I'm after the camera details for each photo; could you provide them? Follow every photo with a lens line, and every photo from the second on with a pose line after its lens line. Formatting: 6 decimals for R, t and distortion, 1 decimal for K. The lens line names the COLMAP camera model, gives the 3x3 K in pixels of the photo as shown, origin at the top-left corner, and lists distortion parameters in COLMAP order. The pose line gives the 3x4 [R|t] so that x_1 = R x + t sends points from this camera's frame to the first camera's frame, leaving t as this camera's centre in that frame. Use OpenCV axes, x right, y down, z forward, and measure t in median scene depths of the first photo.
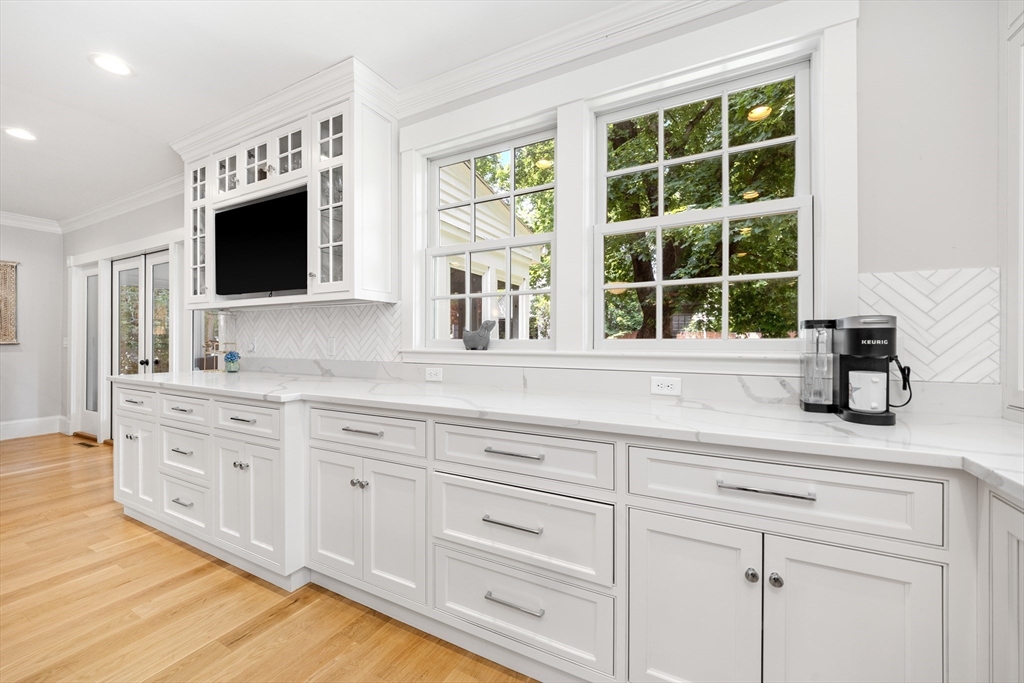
lens RADIAL K [[407.6, 0, 515.0], [0, 407.6, 340.3], [0, 0, 1]] dist [-0.012209, -0.000027]
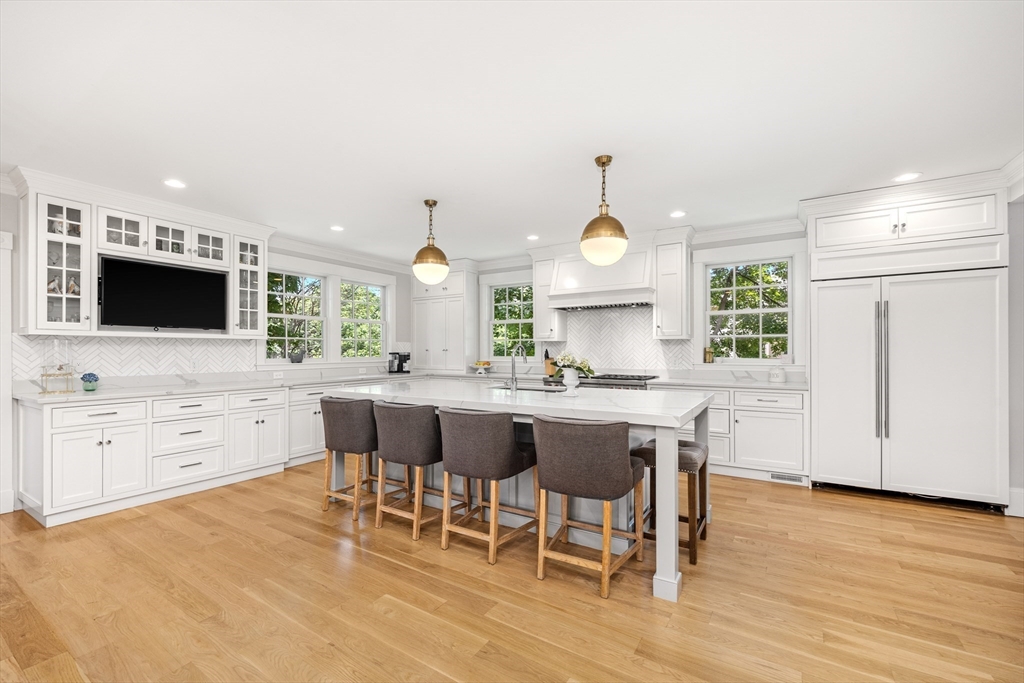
lens RADIAL K [[432.9, 0, 509.1], [0, 432.9, 350.1], [0, 0, 1]] dist [0.002253, -0.000047]
pose [[0.070857, 0.000959, 0.997486, -2.394622], [0.002783, 0.999995, -0.001159, -0.041776], [-0.997483, 0.002858, 0.070854, -0.364299]]
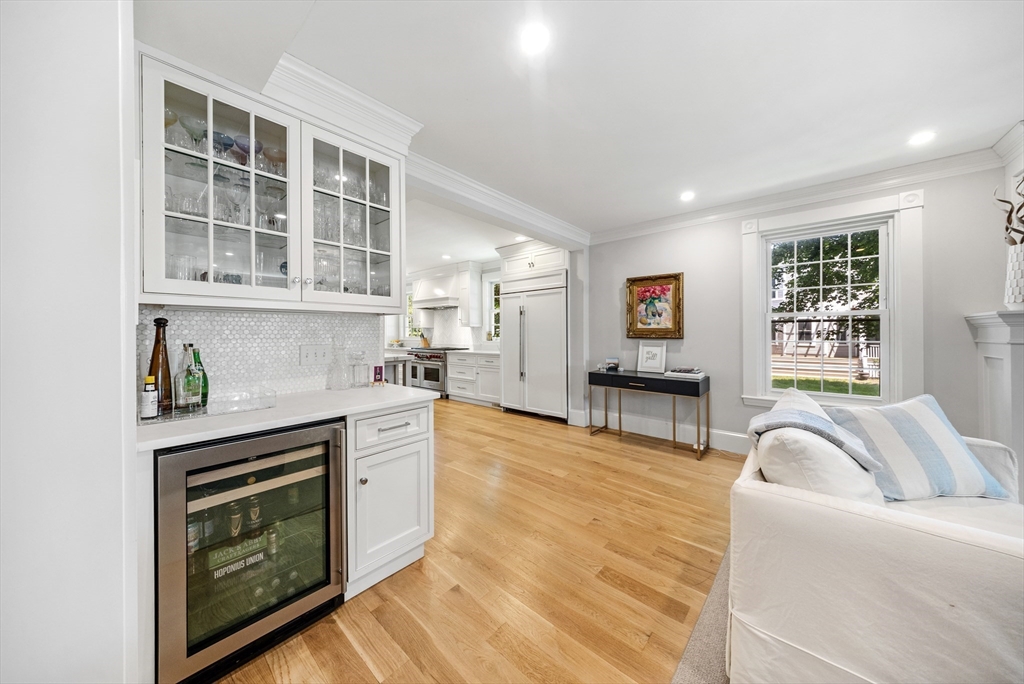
lens RADIAL K [[336.5, 0, 511.4], [0, 336.5, 333.2], [0, 0, 1]] dist [-0.001528, -0.000064]
pose [[0.238177, 0.000413, 0.971222, -2.903032], [0.002605, 0.999996, -0.001065, -0.036004], [-0.971218, 0.002784, 0.238175, -2.134077]]
